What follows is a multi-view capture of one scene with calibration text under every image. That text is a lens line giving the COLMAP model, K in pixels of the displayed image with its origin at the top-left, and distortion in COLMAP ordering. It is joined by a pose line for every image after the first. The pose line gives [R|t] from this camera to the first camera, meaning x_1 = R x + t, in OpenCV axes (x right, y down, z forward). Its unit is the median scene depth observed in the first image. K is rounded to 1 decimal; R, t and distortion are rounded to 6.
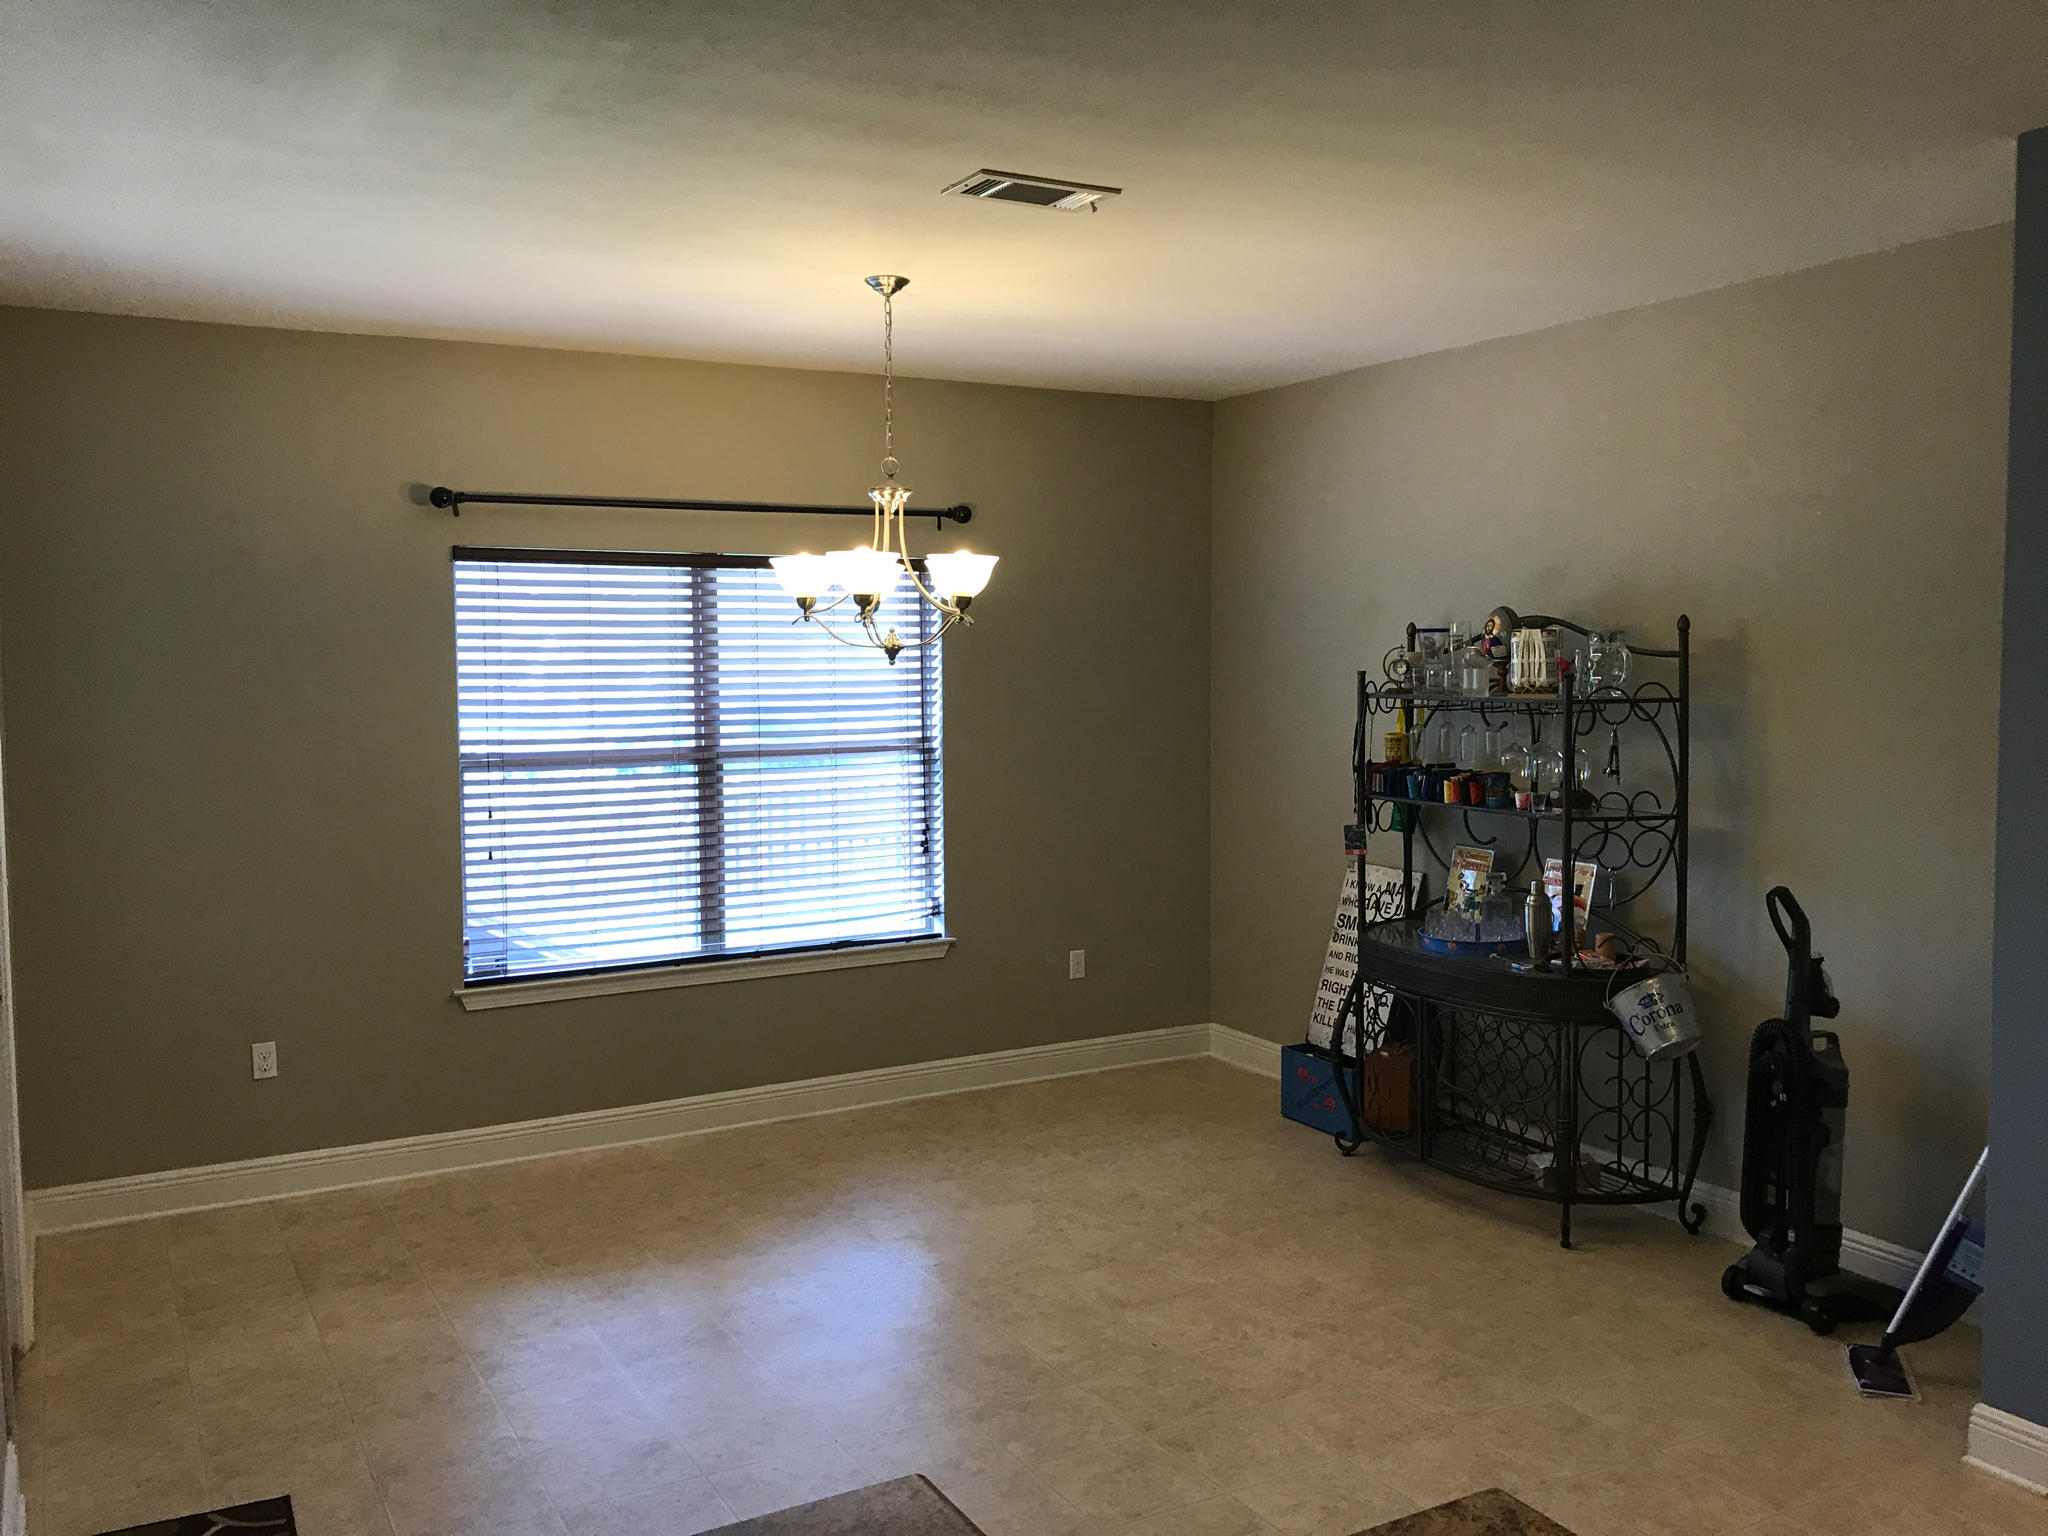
lens RADIAL K [[1691.3, 0, 1005.0], [0, 1691.3, 764.2], [0, 0, 1]] dist [0.050211, -0.069987]
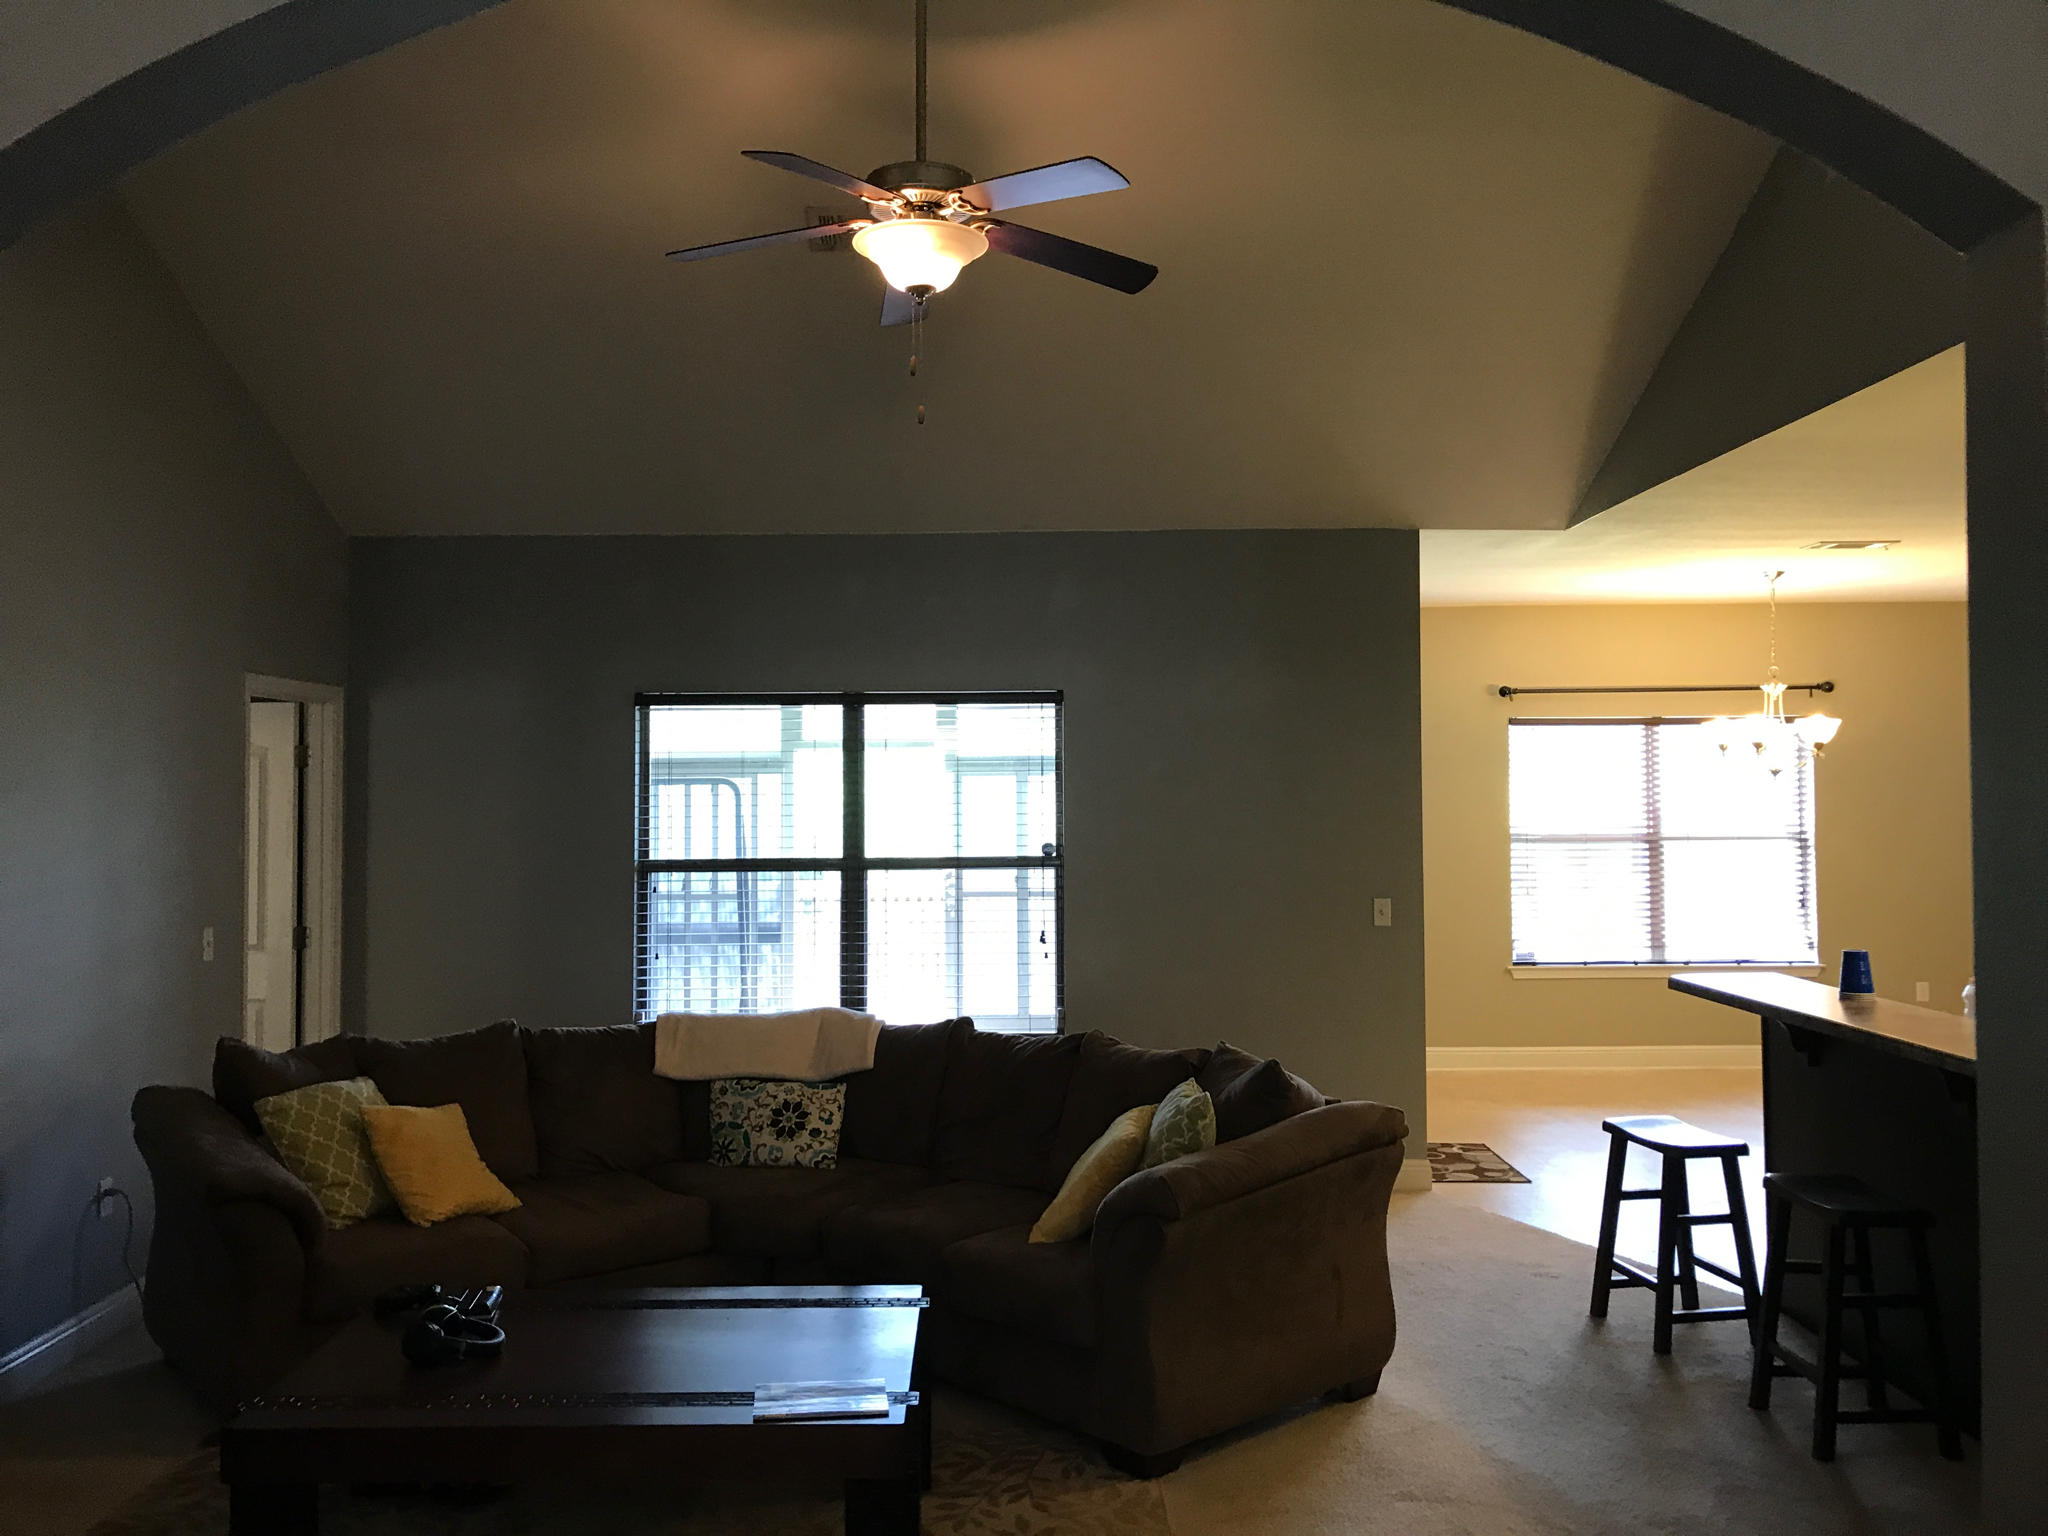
lens RADIAL K [[1691.3, 0, 1016.8], [0, 1691.3, 754.6], [0, 0, 1]] dist [0.050211, -0.069987]
pose [[0.880791, -0.009891, -0.473401, 0.068031], [-0.030670, 0.996491, -0.077882, 0.066870], [0.472510, 0.083117, 0.877397, -0.821235]]
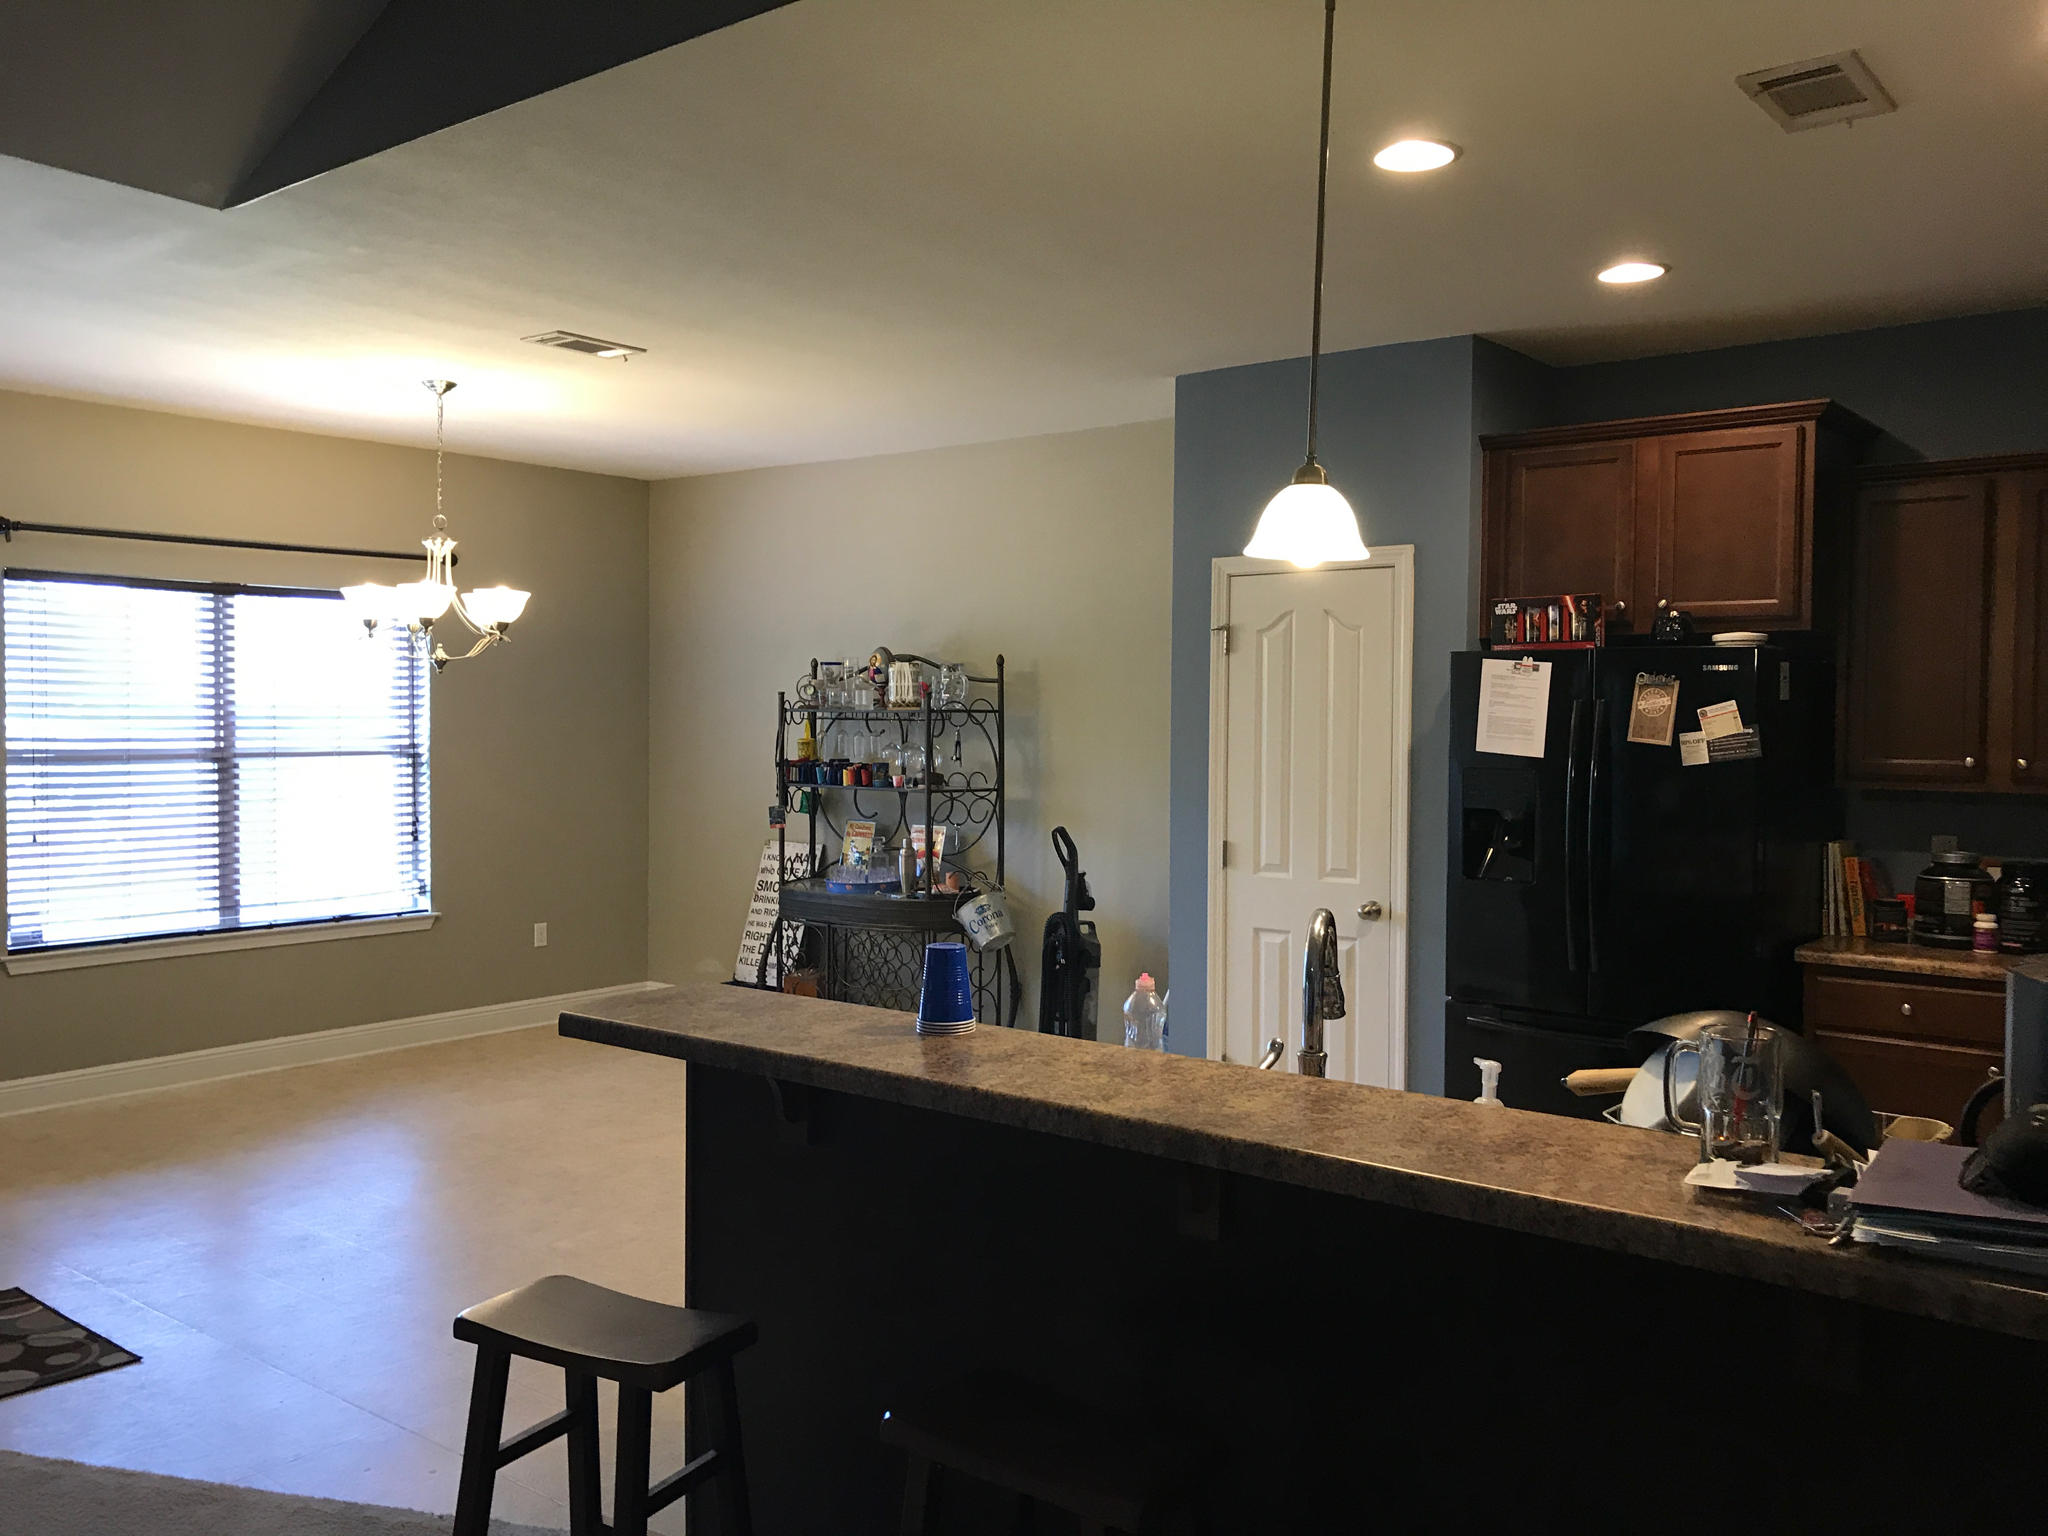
lens RADIAL K [[1691.3, 0, 1023.5], [0, 1691.3, 759.8], [0, 0, 1]] dist [0.050211, -0.069987]
pose [[0.922469, 0.003440, 0.386057, -0.133135], [0.011207, 0.999300, -0.035684, 0.049987], [-0.385909, 0.037244, 0.921785, -0.319604]]
